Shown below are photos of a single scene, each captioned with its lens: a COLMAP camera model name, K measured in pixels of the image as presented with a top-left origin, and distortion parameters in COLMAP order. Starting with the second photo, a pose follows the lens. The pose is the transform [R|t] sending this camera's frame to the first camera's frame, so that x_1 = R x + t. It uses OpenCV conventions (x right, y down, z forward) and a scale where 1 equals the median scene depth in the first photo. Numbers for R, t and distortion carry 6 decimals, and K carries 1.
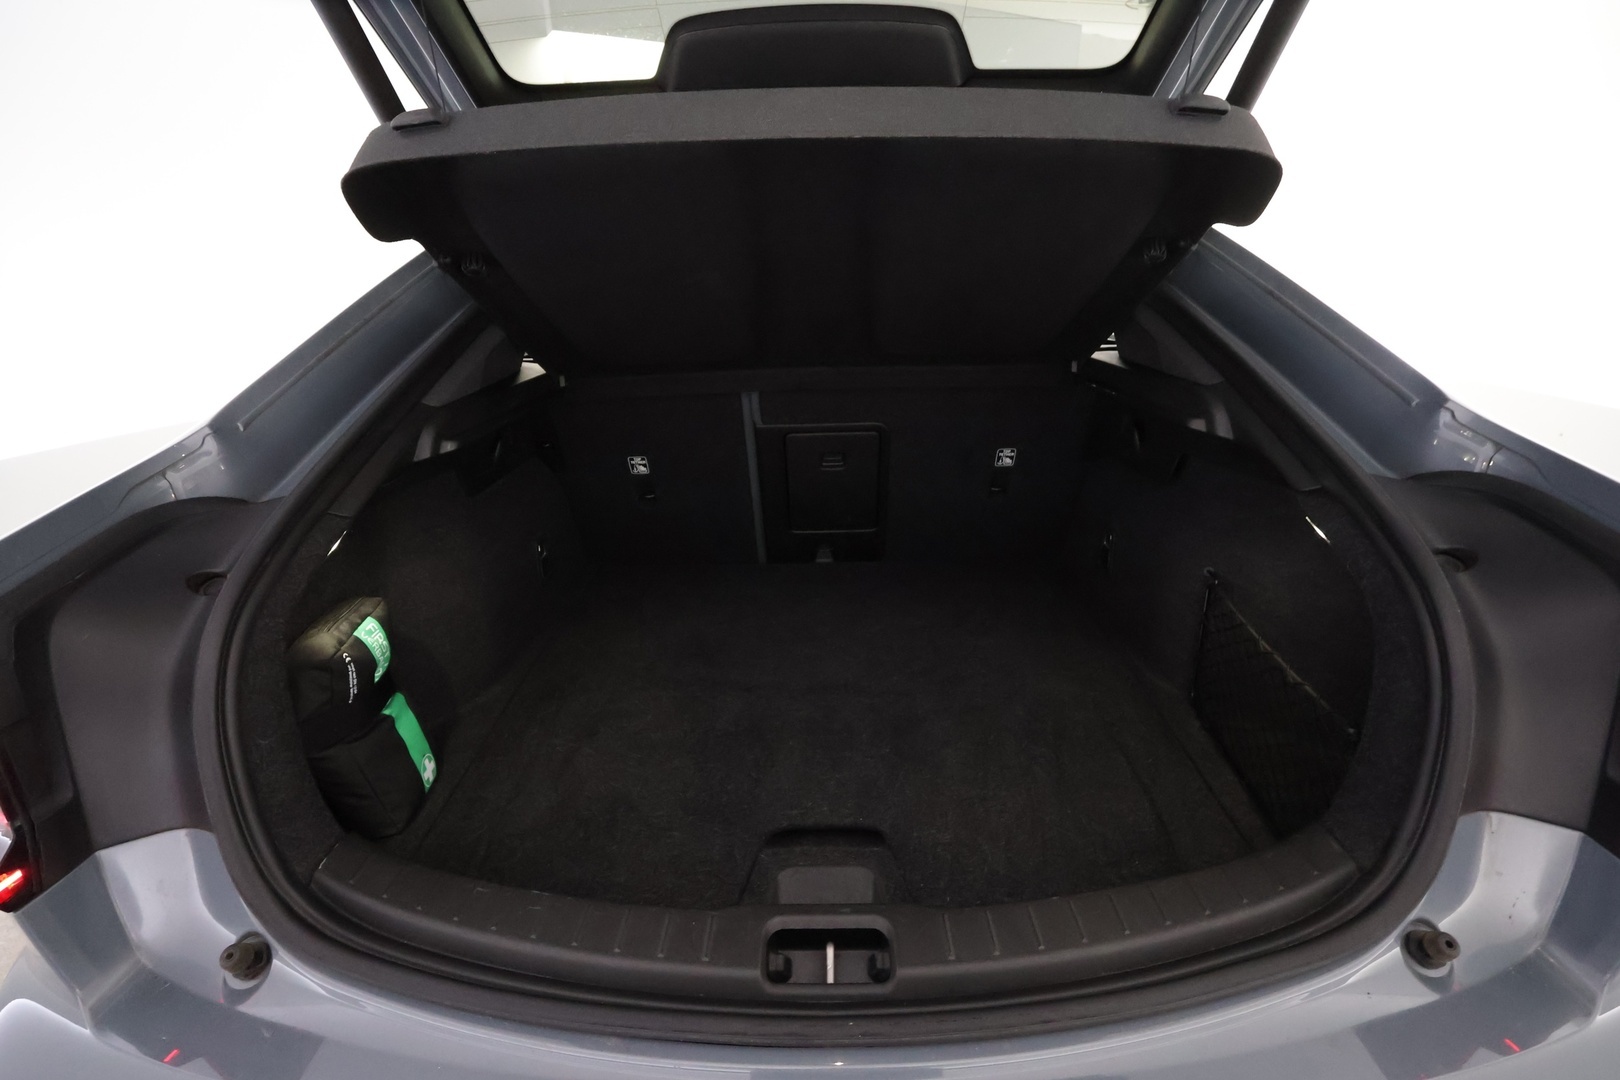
lens RADIAL K [[749.5, 0, 810.0], [0, 749.5, 540.0], [0, 0, 1]] dist [-0.000469, 0.001100]
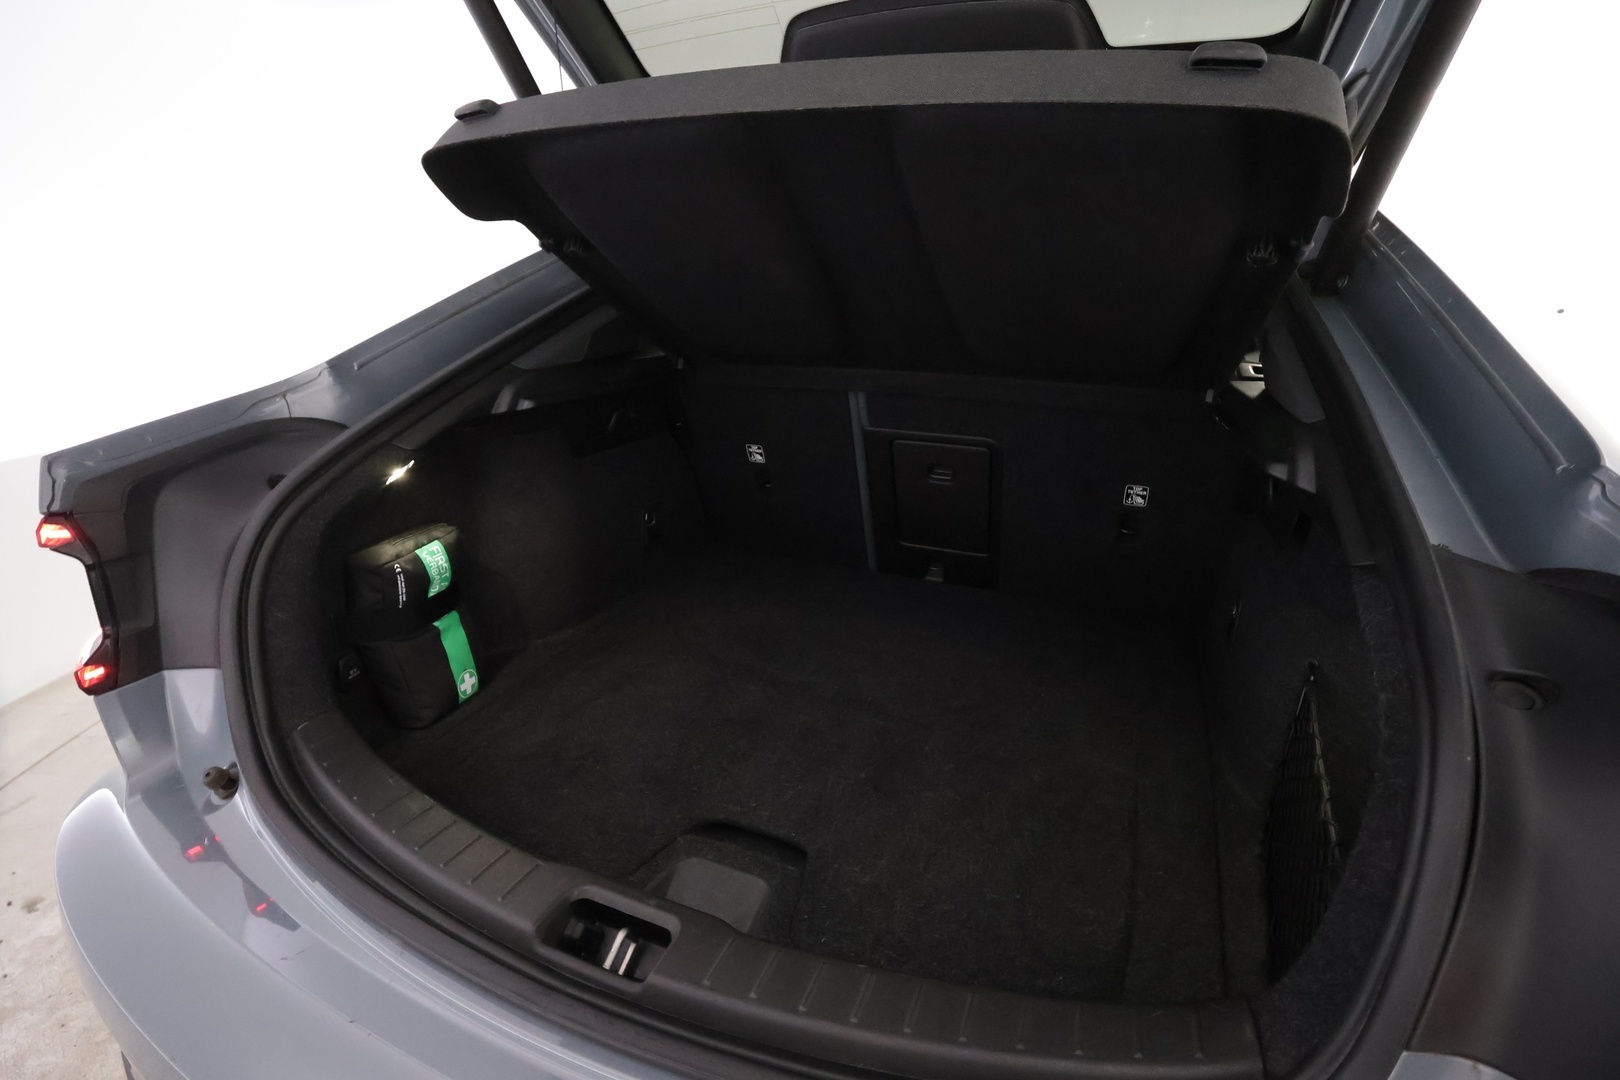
lens RADIAL K [[749.5, 0, 810.0], [0, 749.5, 540.0], [0, 0, 1]] dist [-0.000469, 0.001100]
pose [[0.927203, 0.160405, -0.338475, 0.339145], [-0.167783, 0.985795, 0.007554, -0.004413], [0.334878, 0.049786, 0.940945, 0.094843]]
